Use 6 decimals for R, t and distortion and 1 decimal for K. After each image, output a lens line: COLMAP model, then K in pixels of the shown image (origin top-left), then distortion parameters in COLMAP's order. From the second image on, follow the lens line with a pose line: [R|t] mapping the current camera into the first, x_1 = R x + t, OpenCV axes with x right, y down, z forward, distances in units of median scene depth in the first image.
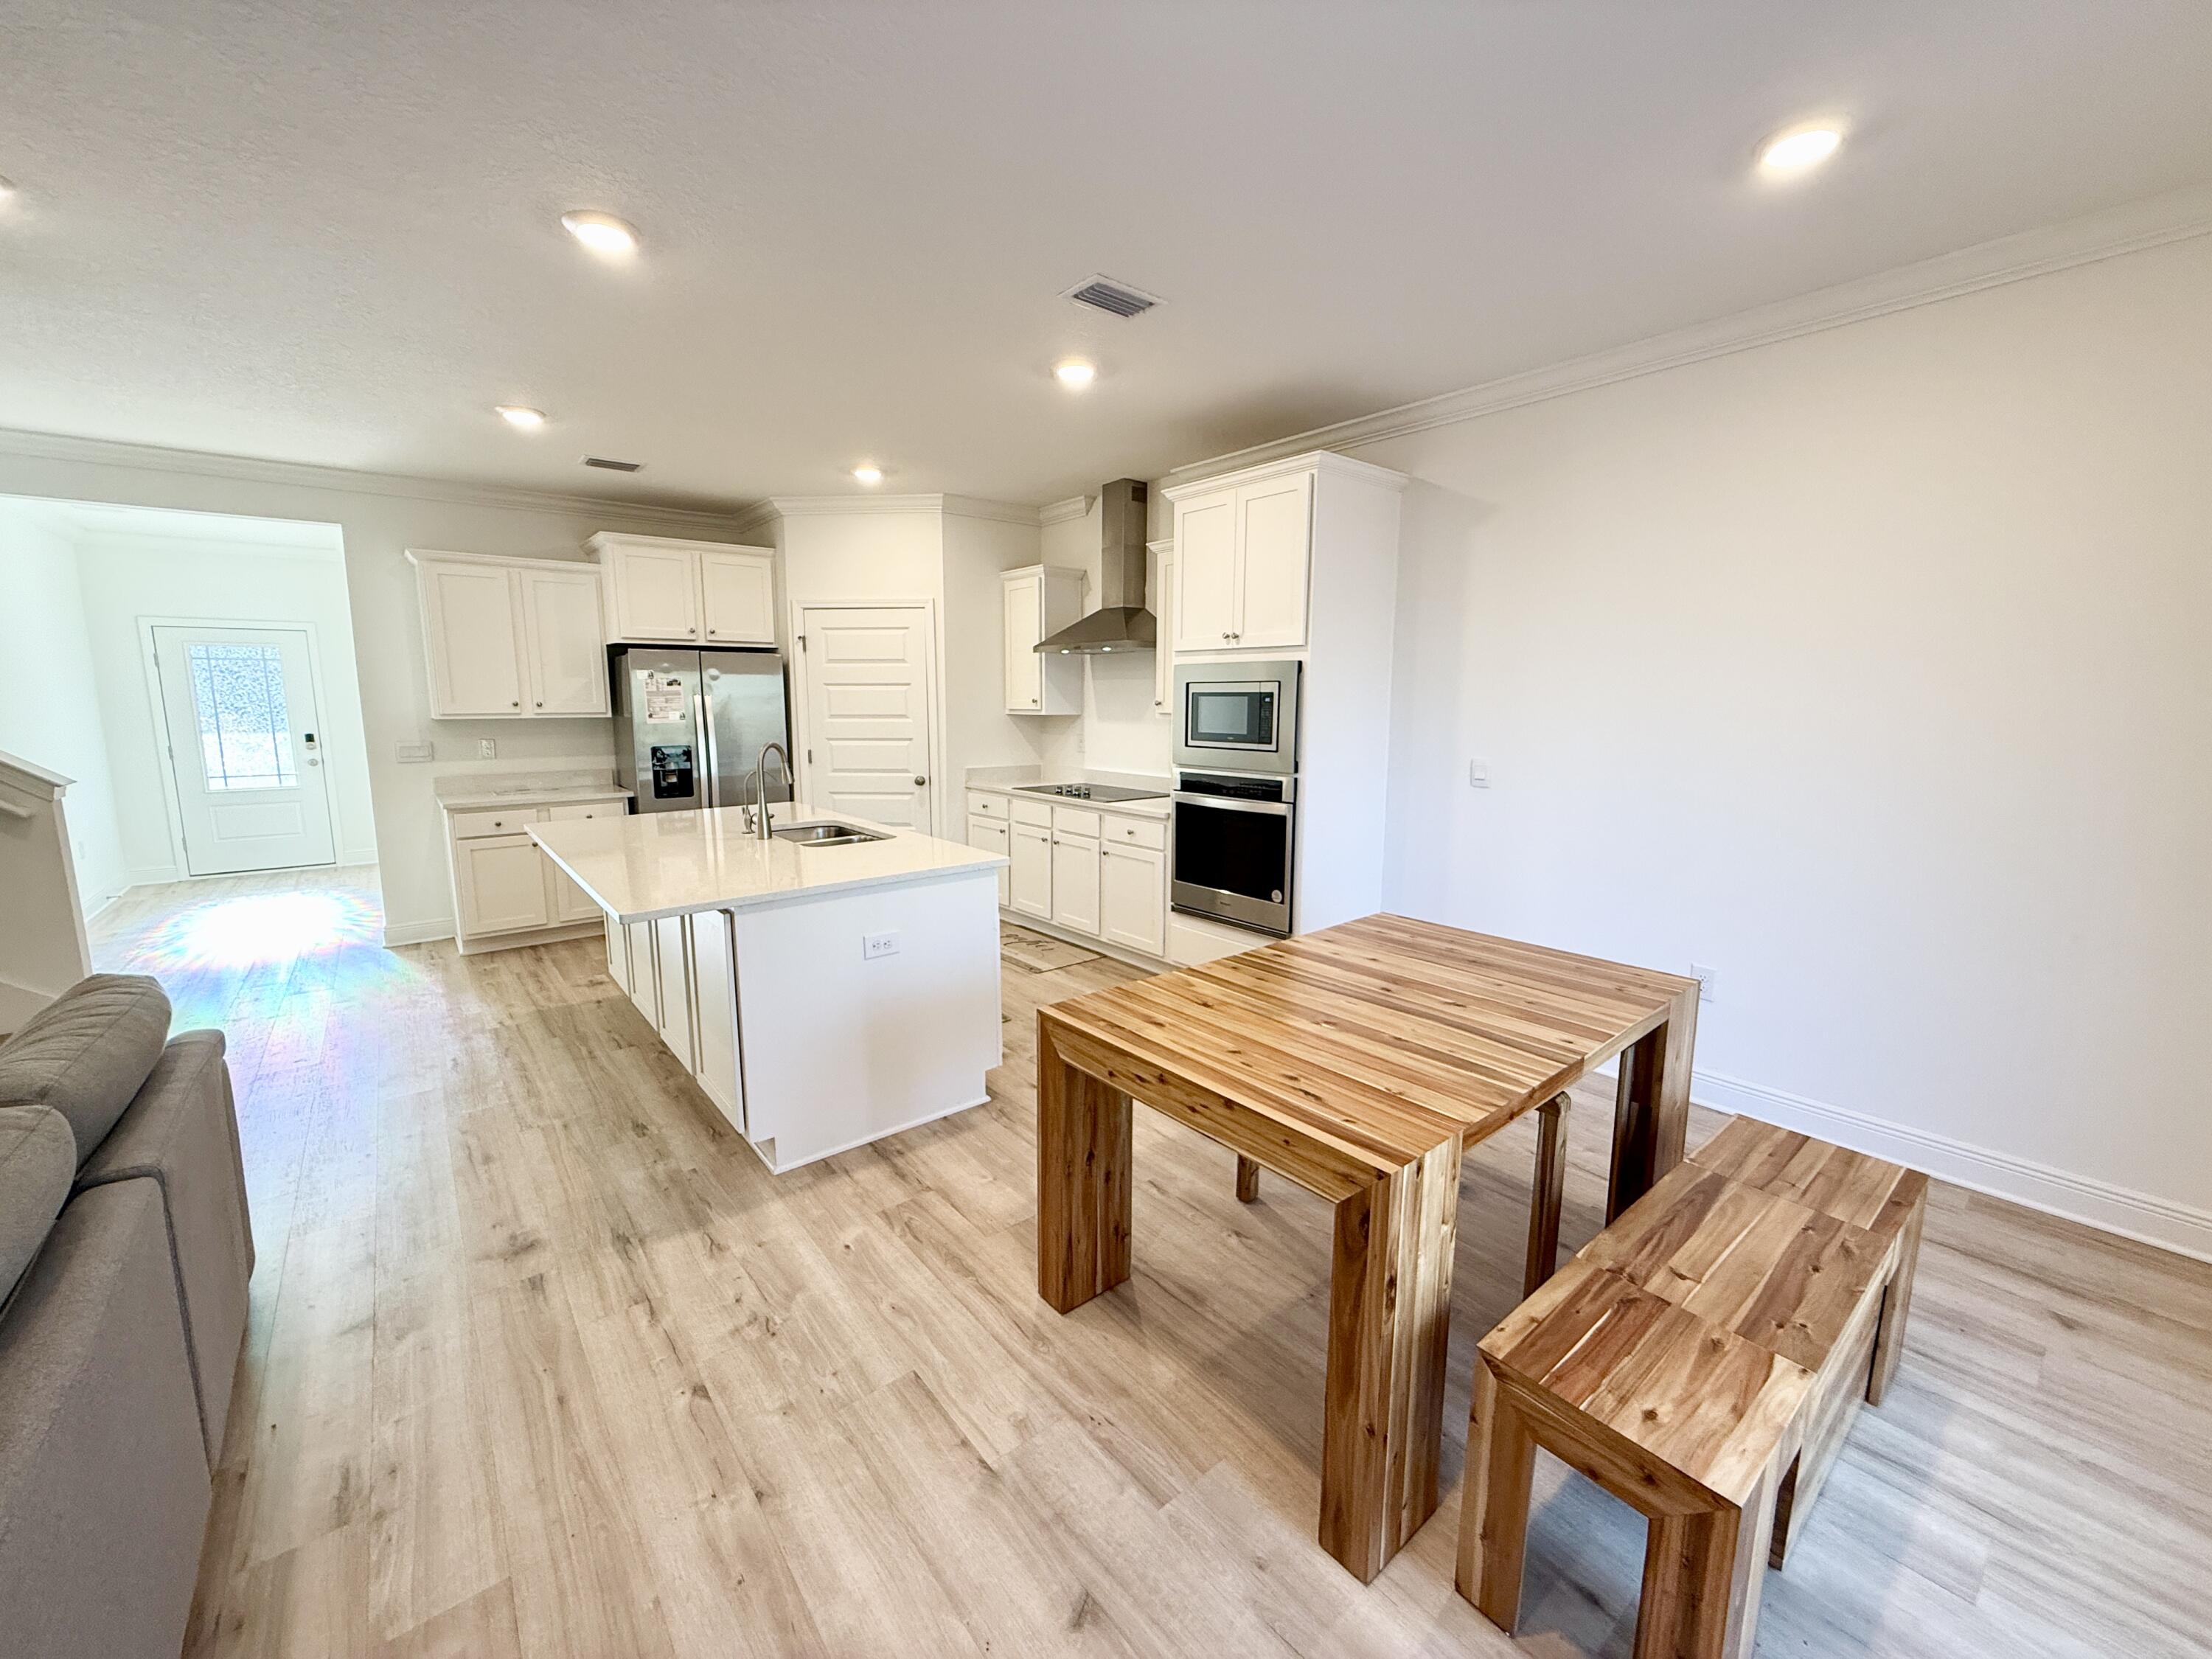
lens RADIAL K [[880.1, 0, 1106.0], [0, 880.1, 829.5], [0, 0, 1]] dist [-0.000371, -0.000109]
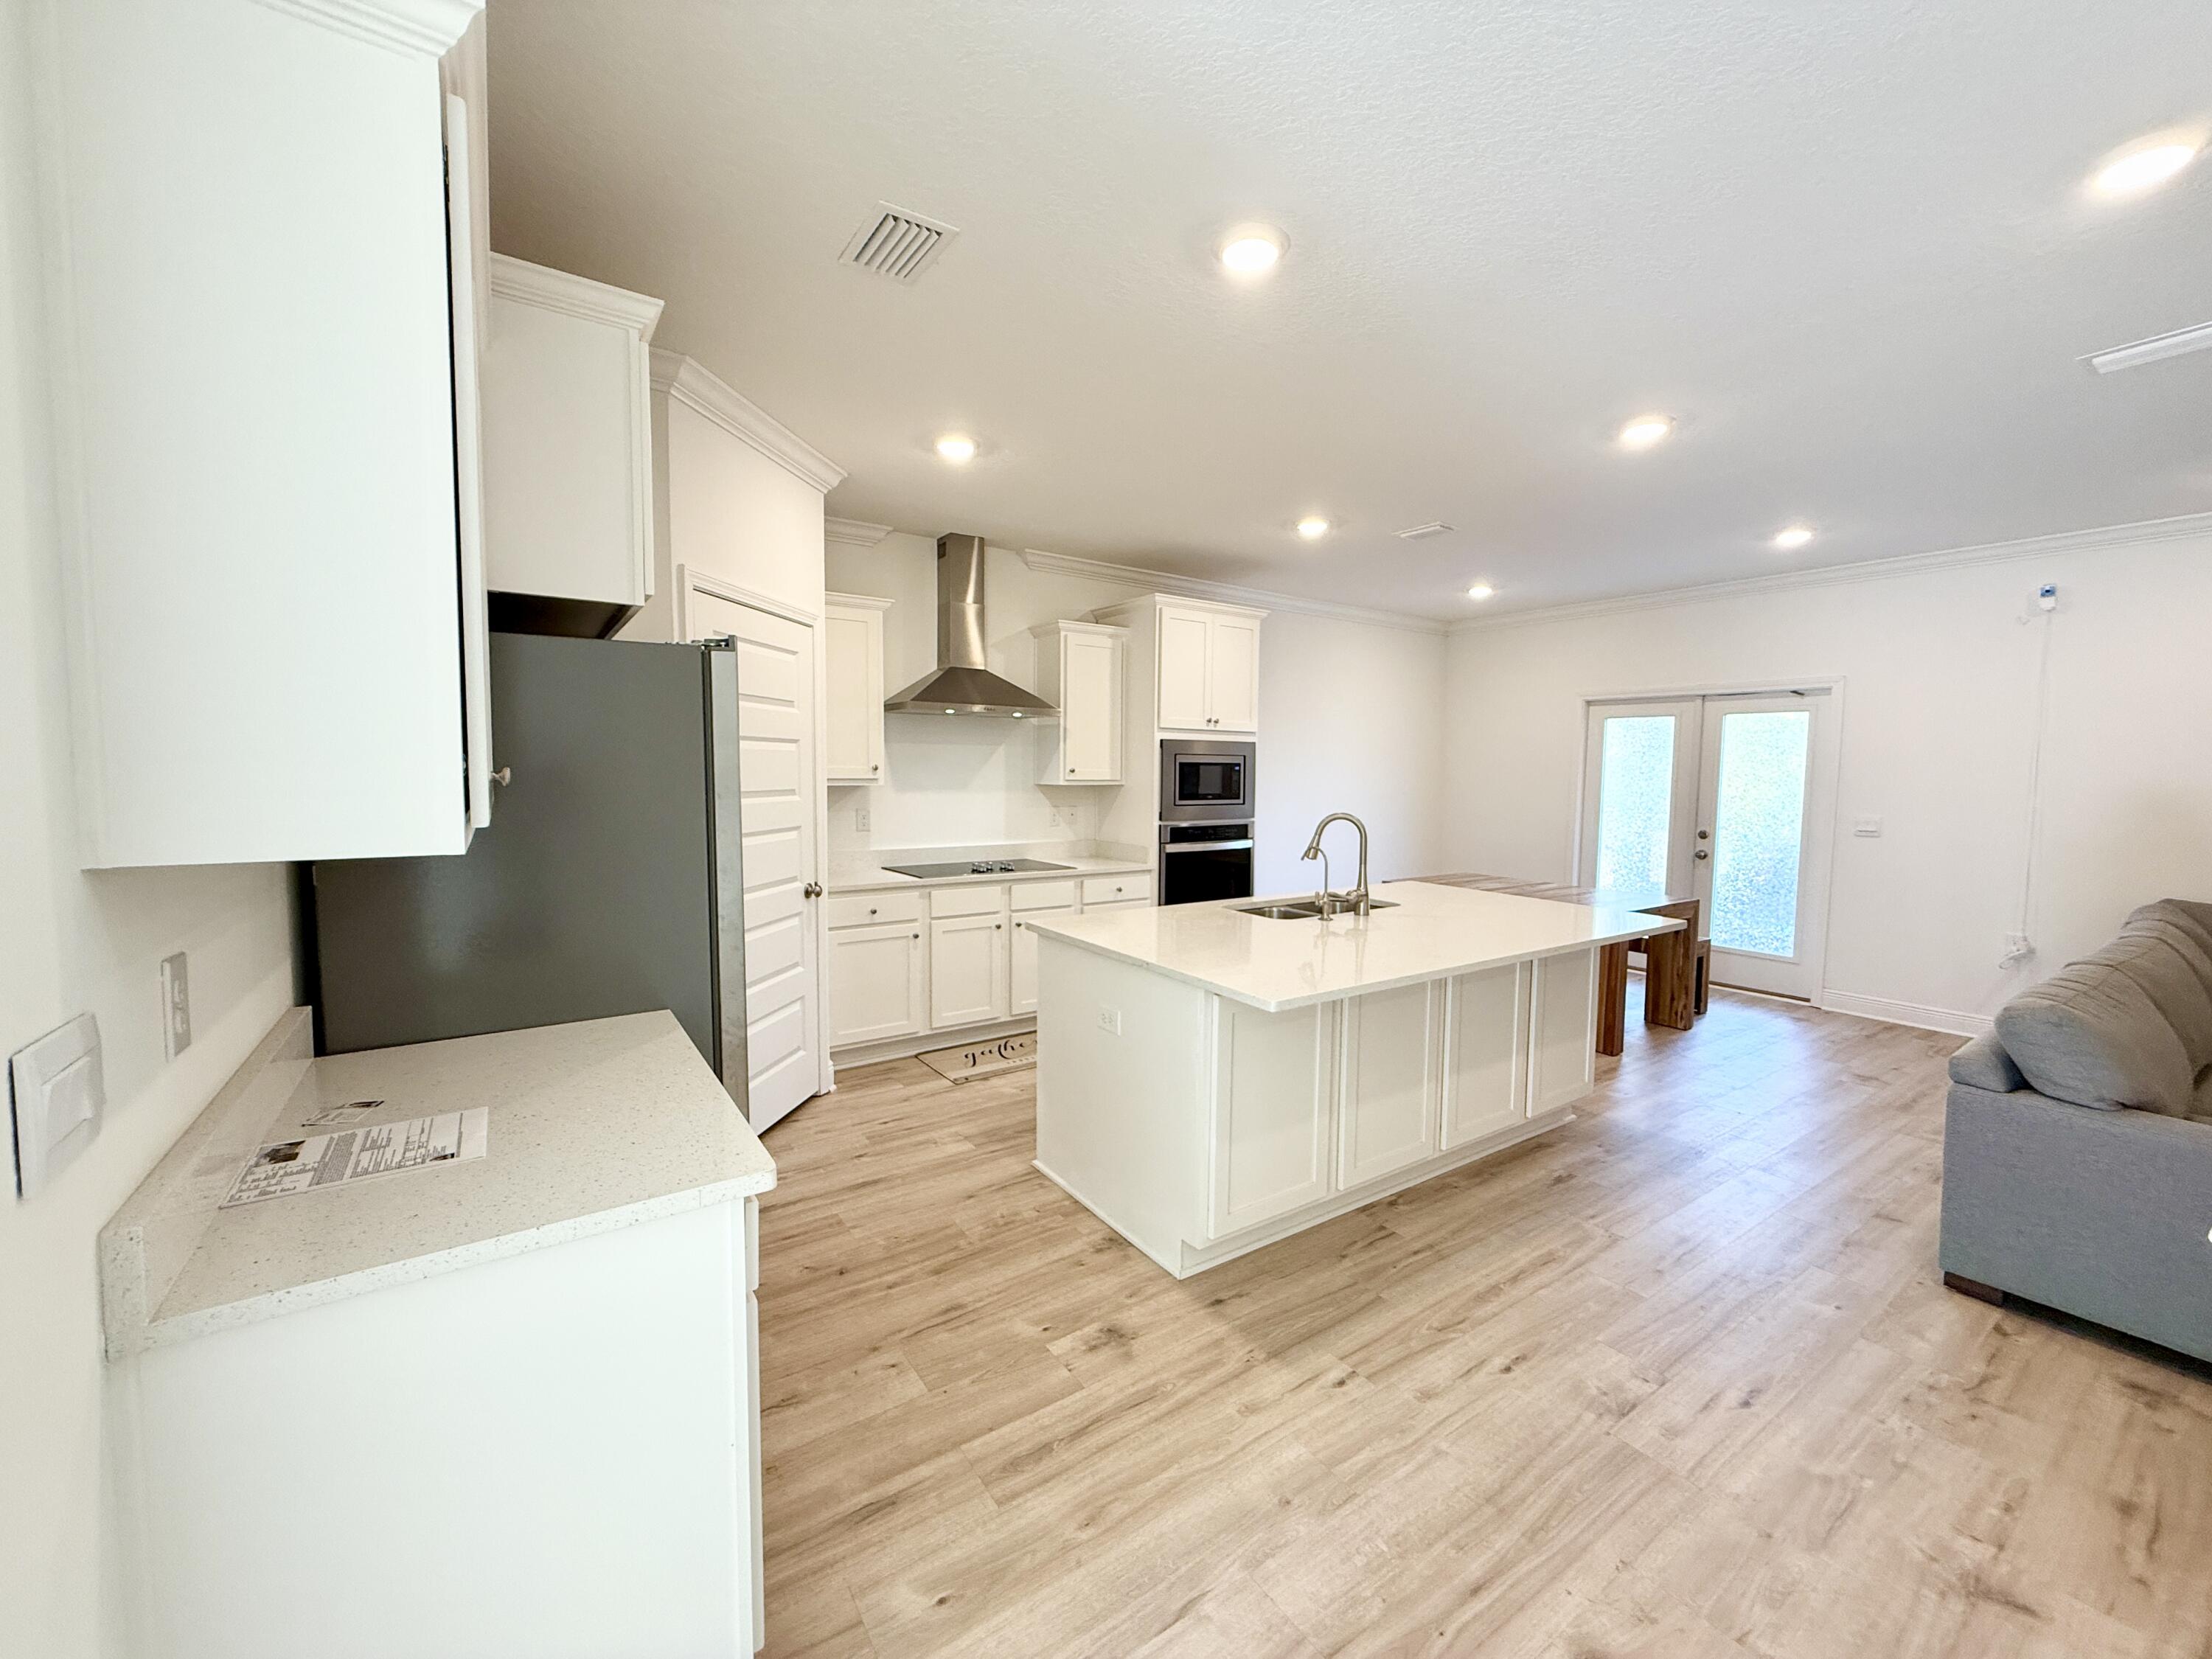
lens RADIAL K [[880.1, 0, 1106.0], [0, 880.1, 829.5], [0, 0, 1]] dist [-0.000371, -0.000109]
pose [[0.082183, -0.071518, 0.994048, -1.218106], [0.137527, 0.988693, 0.059763, -0.159567], [-0.987083, 0.131797, 0.091090, 1.065524]]
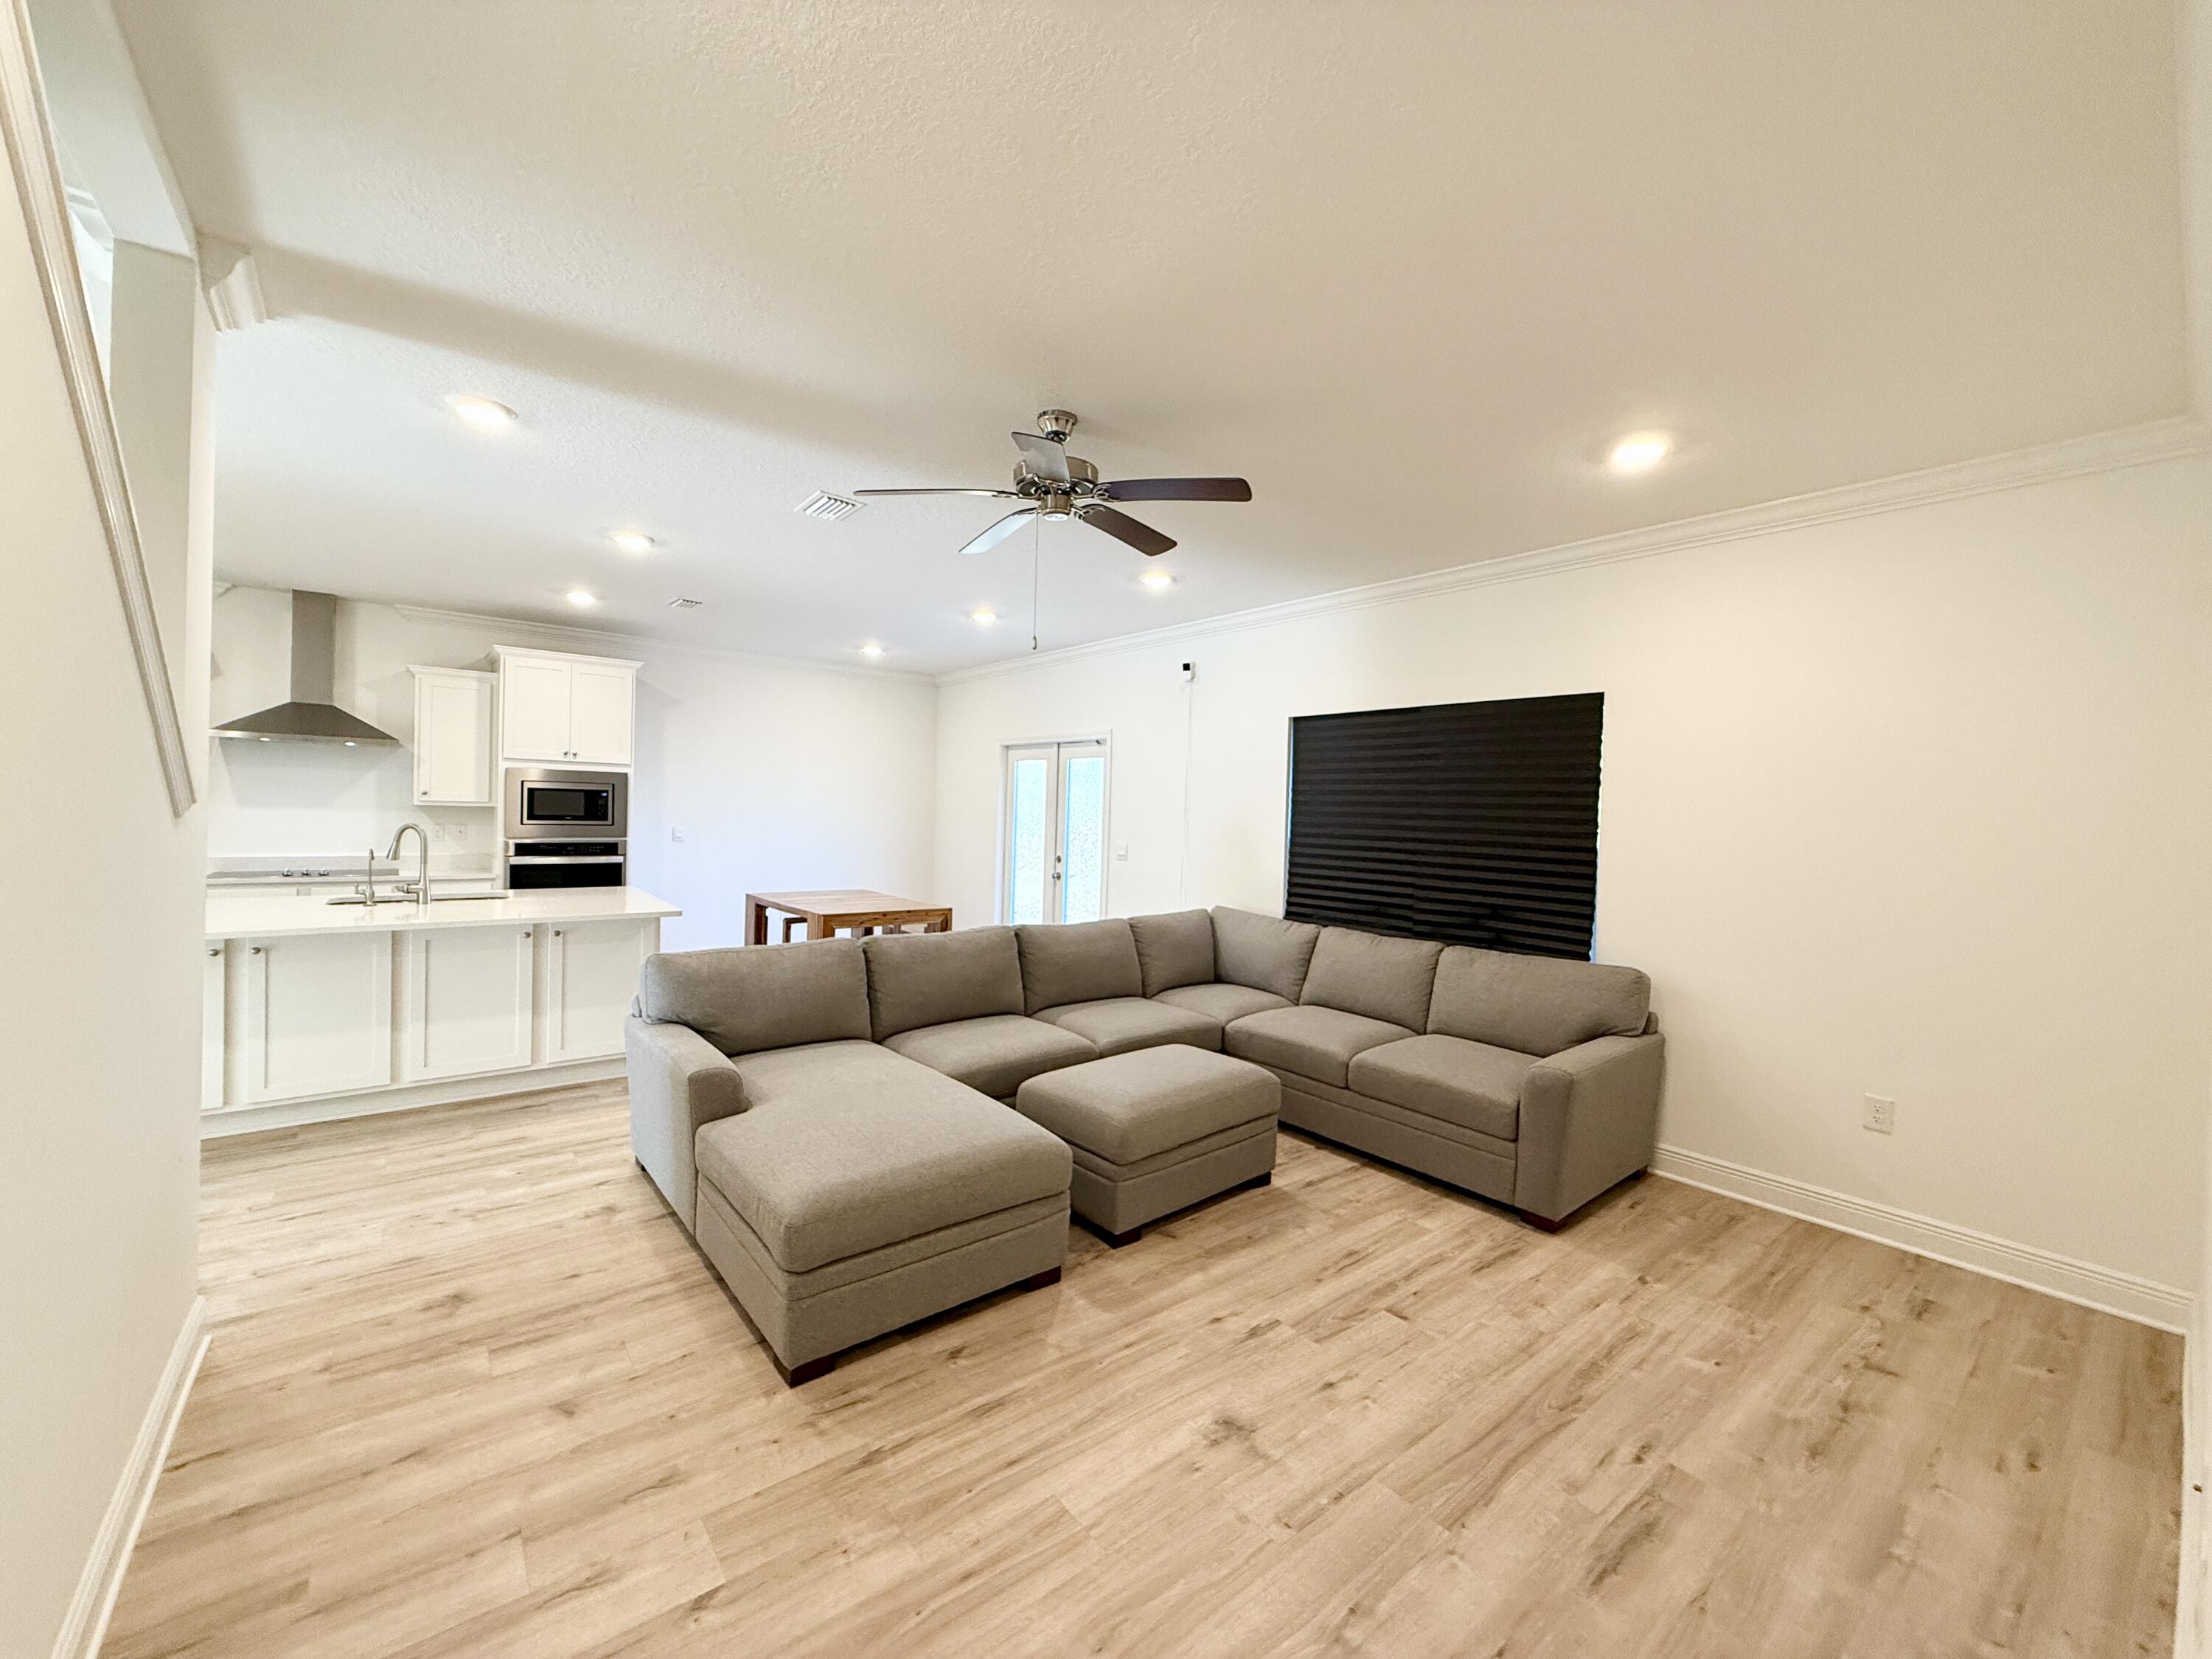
lens RADIAL K [[886.4, 0, 1093.5], [0, 886.4, 817.1], [0, 0, 1]] dist [0.015609, -0.000142]
pose [[0.023269, -0.010800, 0.999671, -1.444584], [0.120273, 0.992709, 0.007925, -0.006447], [-0.992468, 0.120049, 0.024398, 0.042054]]
